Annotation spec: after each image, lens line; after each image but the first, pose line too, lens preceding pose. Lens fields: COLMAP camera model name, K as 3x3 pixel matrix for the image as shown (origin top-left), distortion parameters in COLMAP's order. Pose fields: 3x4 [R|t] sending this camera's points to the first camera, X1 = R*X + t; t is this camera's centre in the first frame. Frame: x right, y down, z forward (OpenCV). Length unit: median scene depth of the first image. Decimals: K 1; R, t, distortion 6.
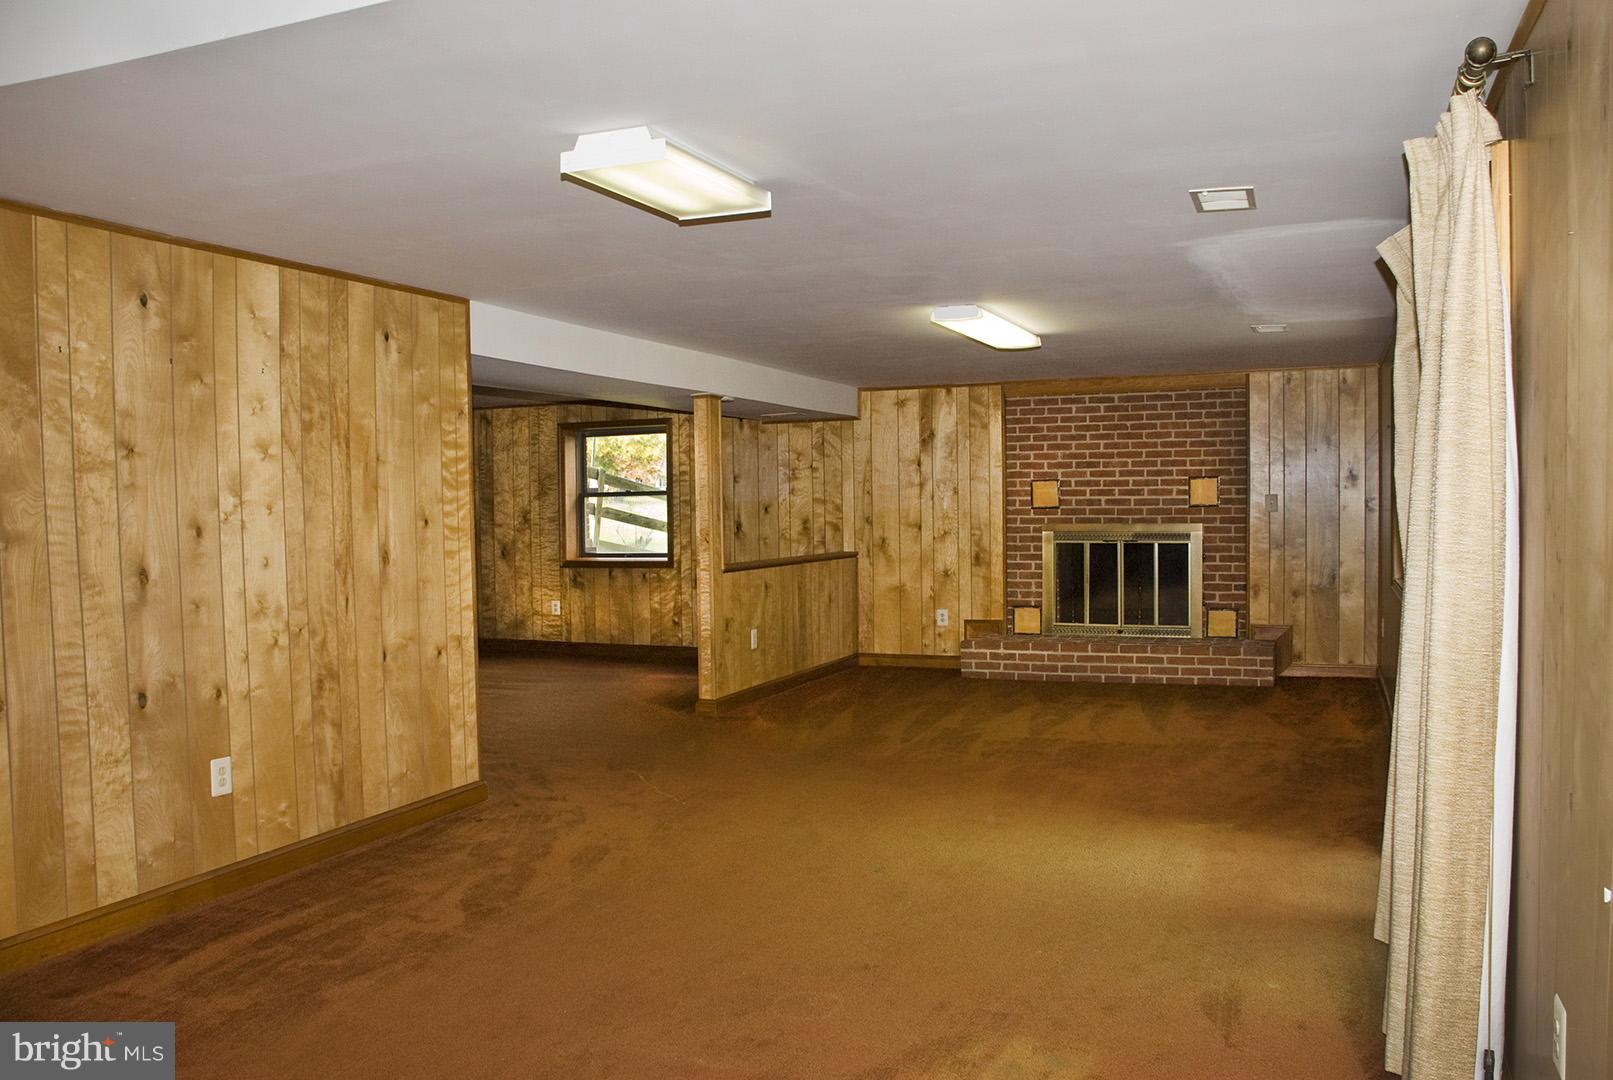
lens RADIAL K [[1232.1, 0, 813.7], [0, 1232.1, 544.0], [0, 0, 1]] dist [-0.152504, 0.079584]
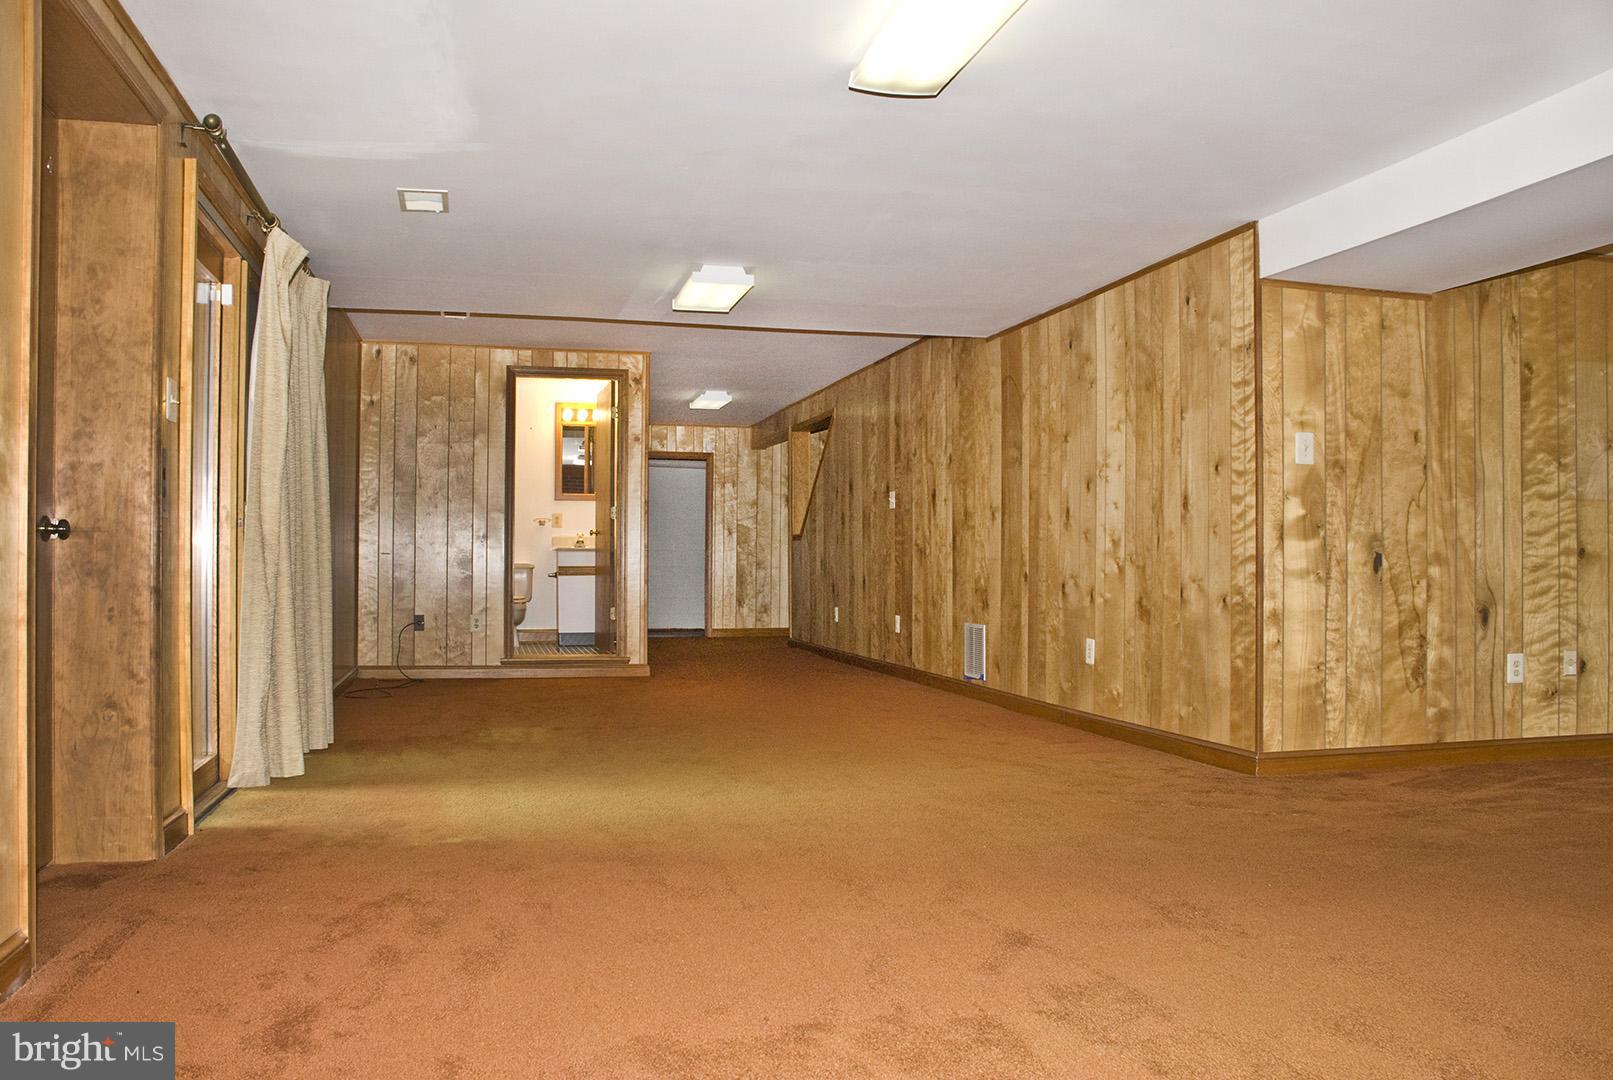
lens RADIAL K [[1232.1, 0, 813.7], [0, 1232.1, 544.0], [0, 0, 1]] dist [-0.152504, 0.079584]
pose [[-0.792357, -0.005642, -0.610032, 0.546626], [-0.021131, 0.999611, 0.018201, 0.033259], [0.609692, 0.027312, -0.792168, 1.569228]]
